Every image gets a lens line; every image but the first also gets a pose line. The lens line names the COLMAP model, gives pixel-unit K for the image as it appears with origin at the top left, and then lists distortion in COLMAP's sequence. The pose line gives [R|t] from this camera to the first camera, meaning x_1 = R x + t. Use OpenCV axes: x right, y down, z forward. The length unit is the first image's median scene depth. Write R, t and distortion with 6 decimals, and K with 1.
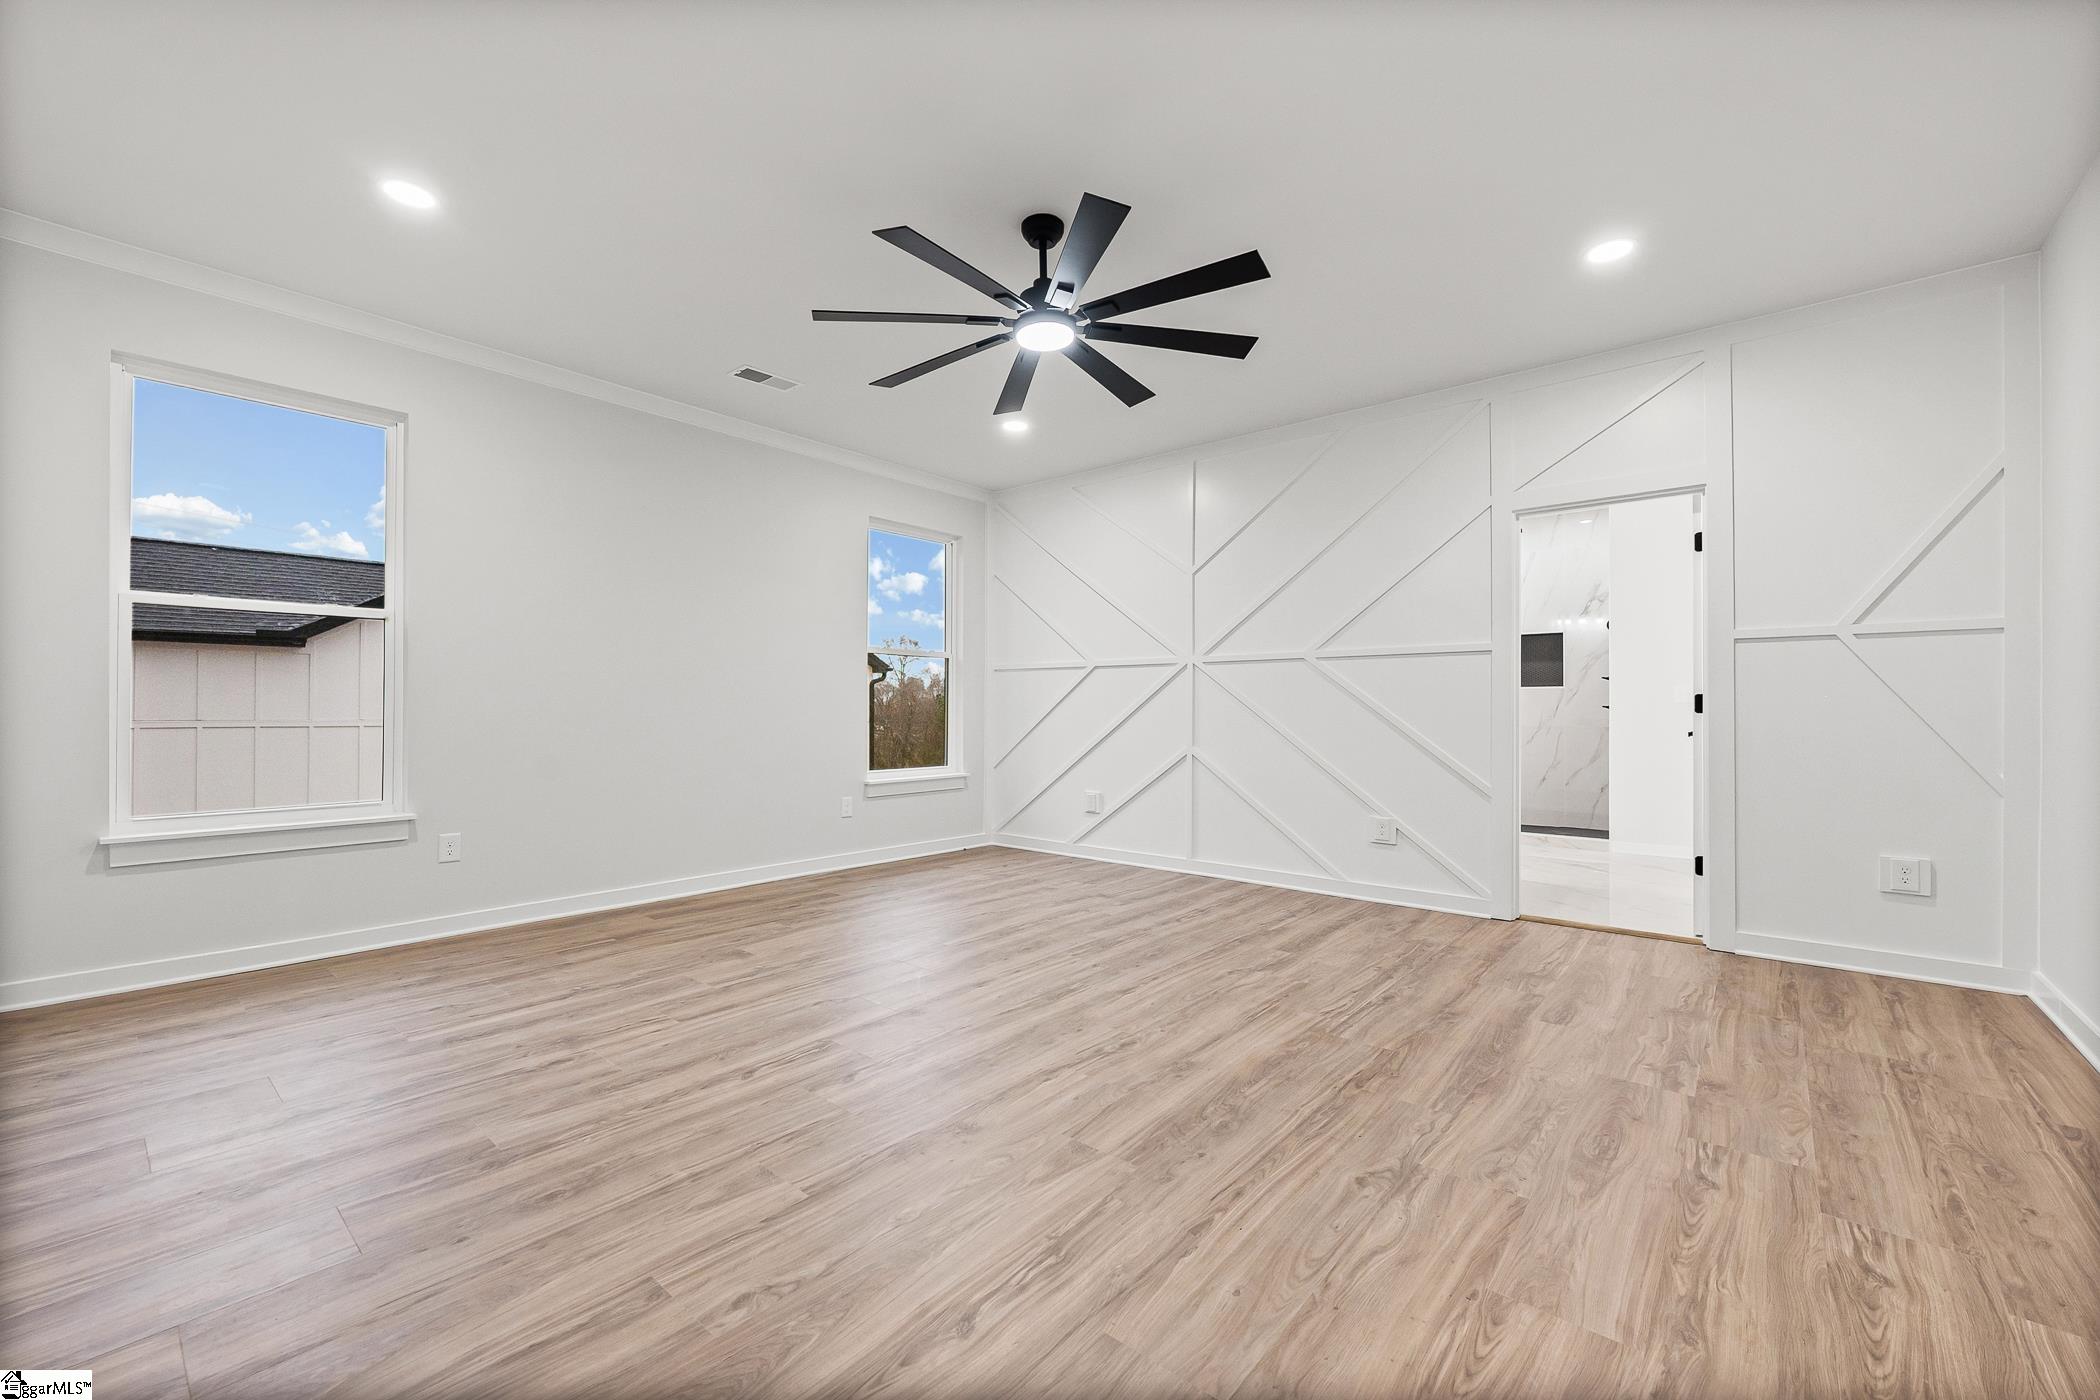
lens RADIAL K [[831.0, 0, 1058.4], [0, 831.0, 704.8], [0, 0, 1]] dist [0.004953, -0.000553]
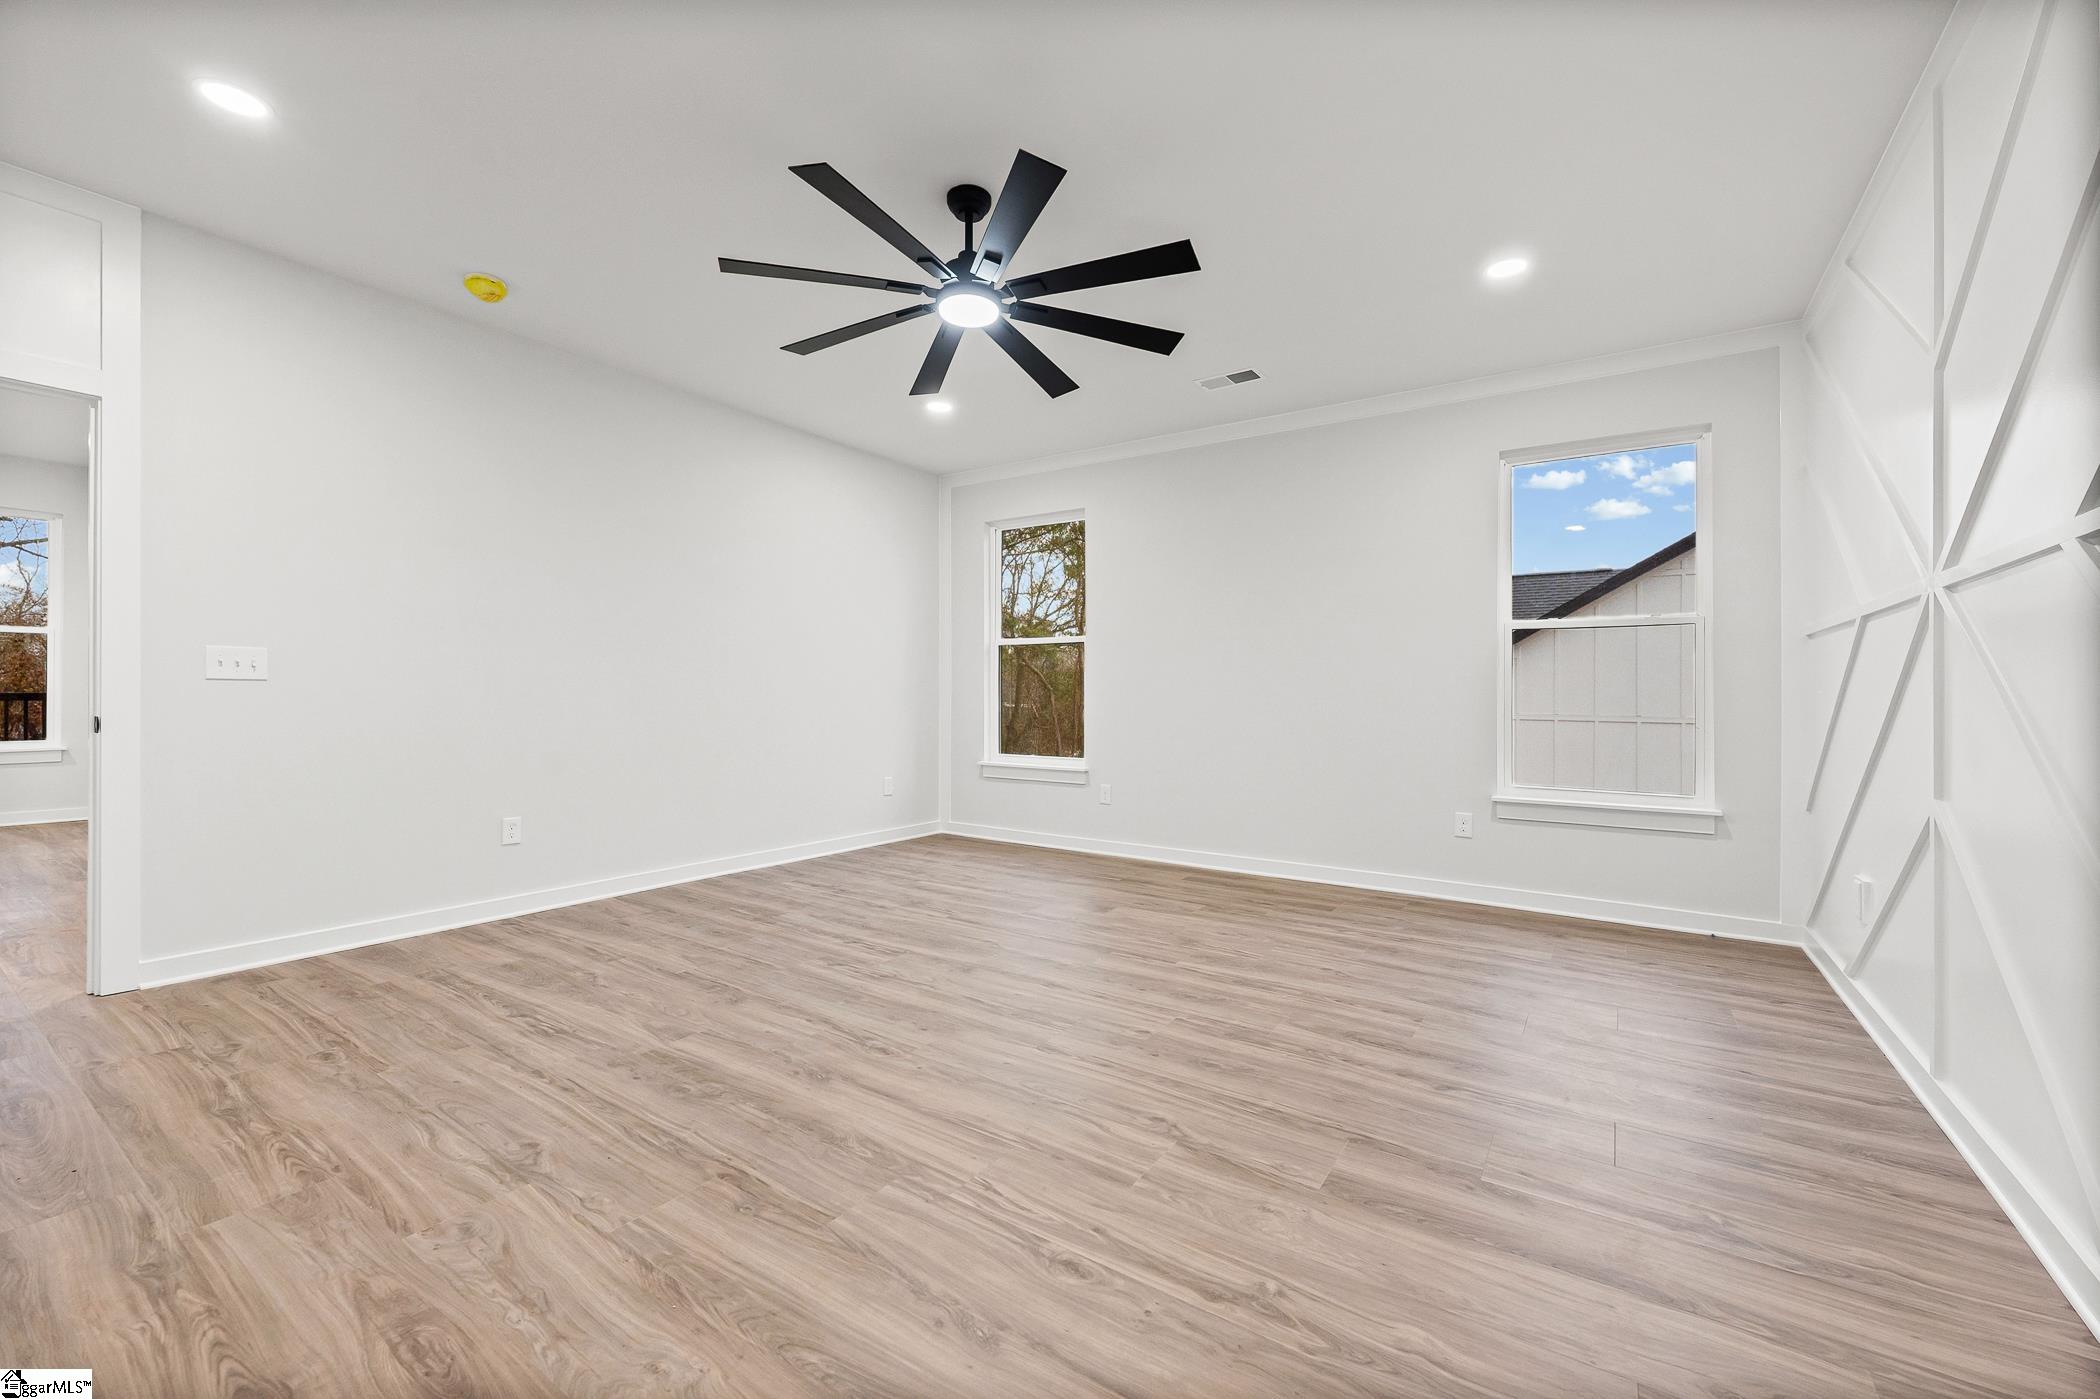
lens RADIAL K [[831.0, 0, 1058.4], [0, 831.0, 704.3], [0, 0, 1]] dist [0.004953, -0.000553]
pose [[0.116431, 0.004214, -0.993190, 1.069318], [-0.002688, 0.999989, 0.003927, 0.009143], [0.993195, 0.002212, 0.116441, 1.110701]]
